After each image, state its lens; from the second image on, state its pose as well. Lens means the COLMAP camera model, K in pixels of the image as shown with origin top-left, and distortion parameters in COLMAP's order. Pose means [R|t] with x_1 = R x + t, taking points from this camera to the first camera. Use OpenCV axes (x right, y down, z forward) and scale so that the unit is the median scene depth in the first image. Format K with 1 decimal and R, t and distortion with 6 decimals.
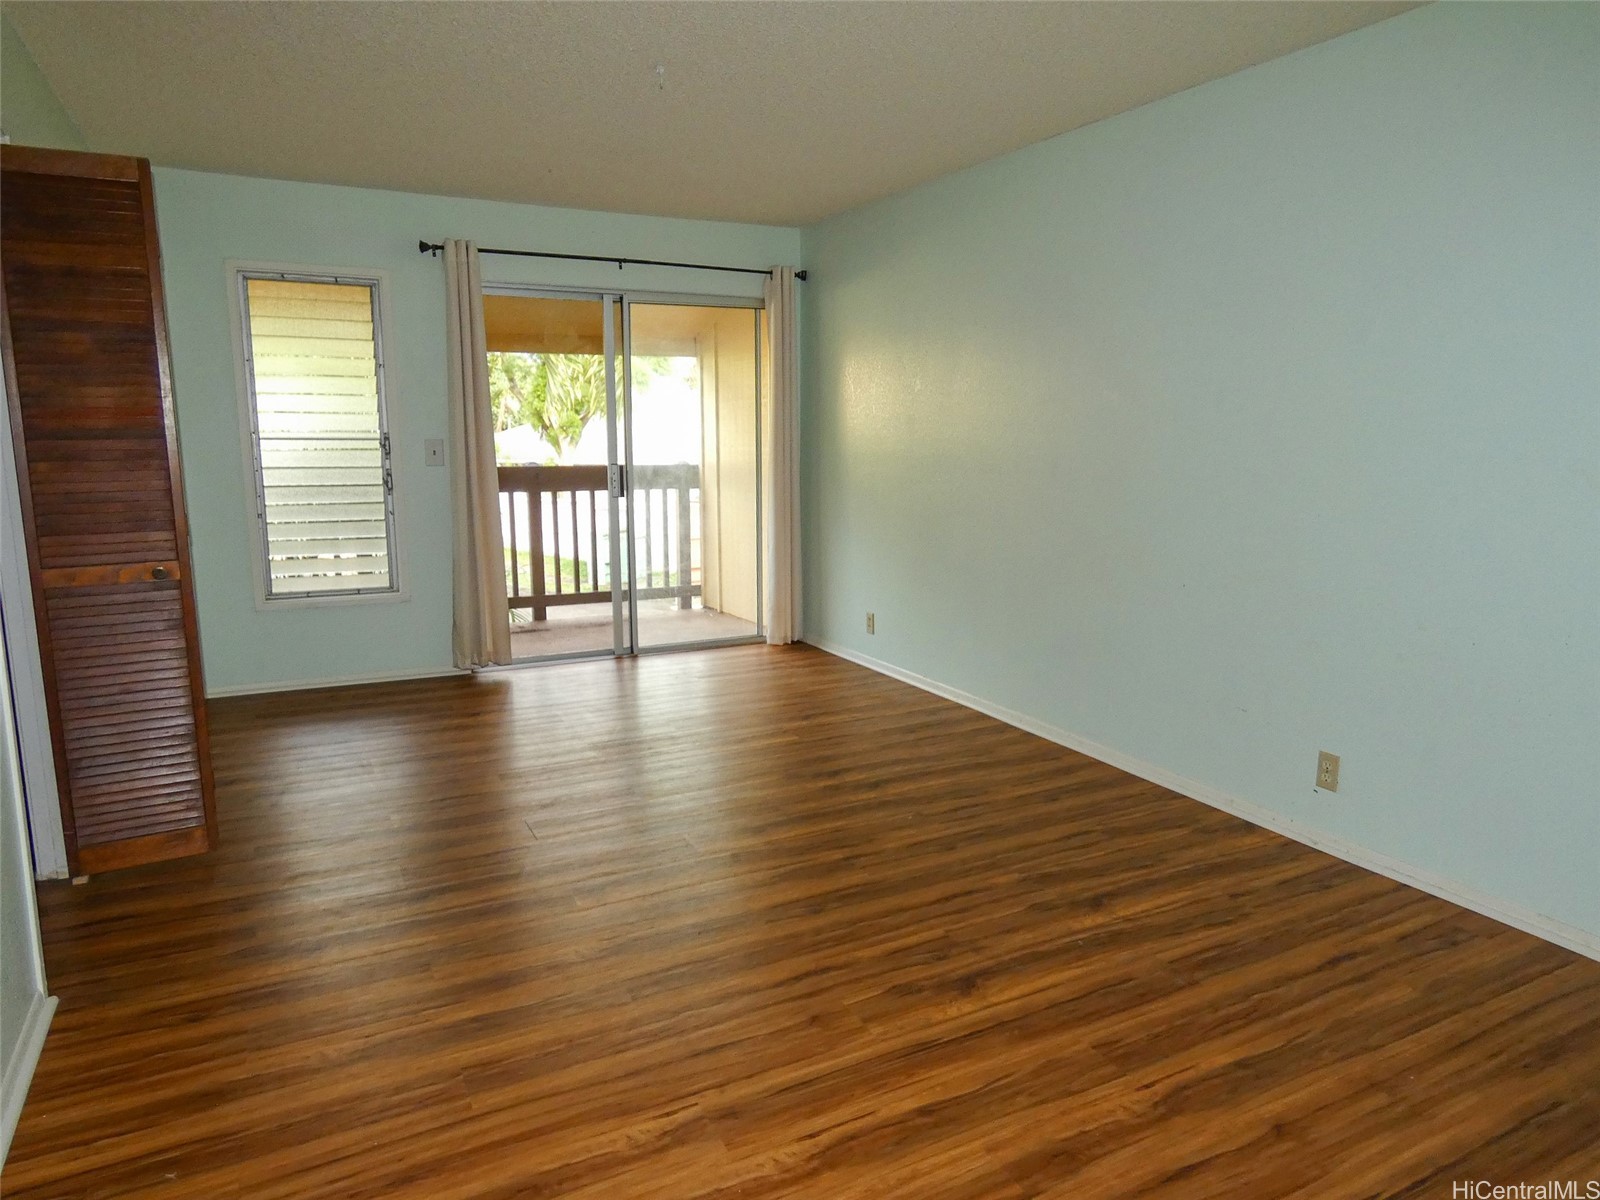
lens RADIAL K [[1027.1, 0, 796.7], [0, 1027.1, 603.7], [0, 0, 1]] dist [-0.033396, 0.004460]
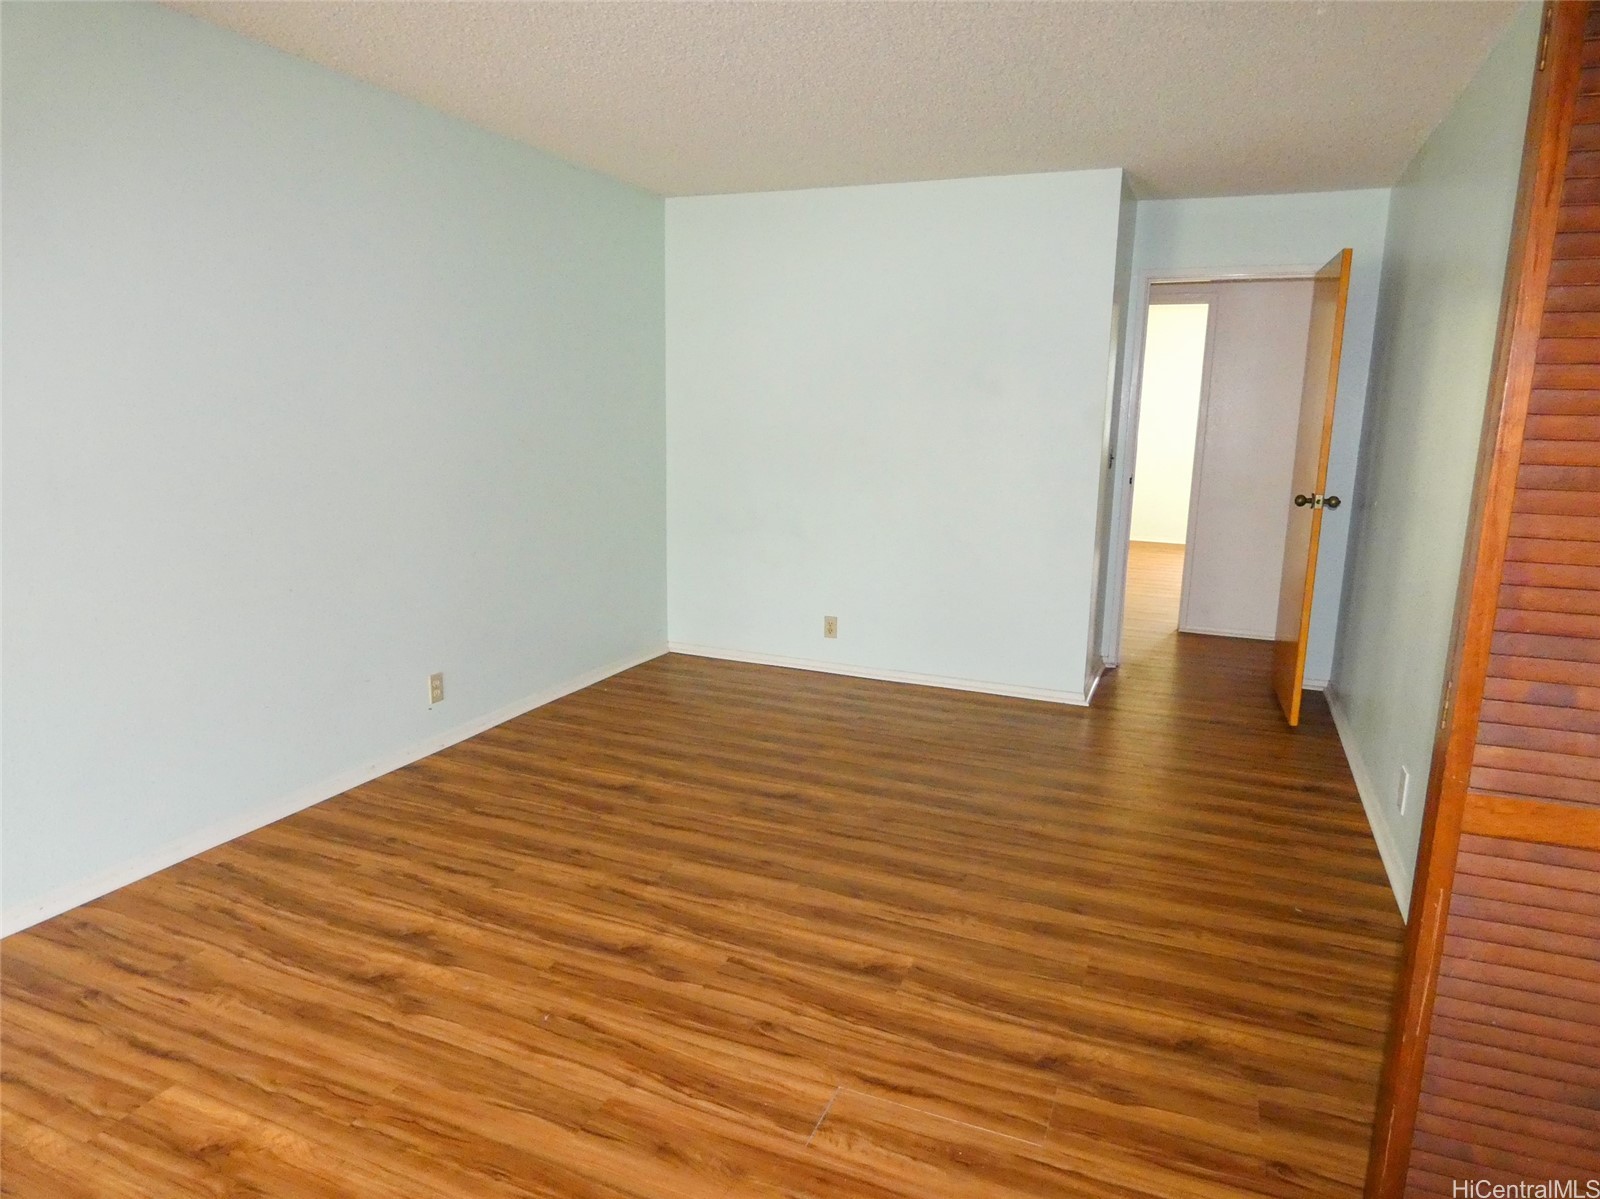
lens RADIAL K [[1027.1, 0, 800.0], [0, 1027.1, 596.7], [0, 0, 1]] dist [-0.033396, 0.004460]
pose [[-0.647542, -0.161207, 0.744783, -0.698539], [0.111895, 0.946658, 0.302188, -0.275246], [-0.753770, 0.279017, -0.594963, 1.359666]]
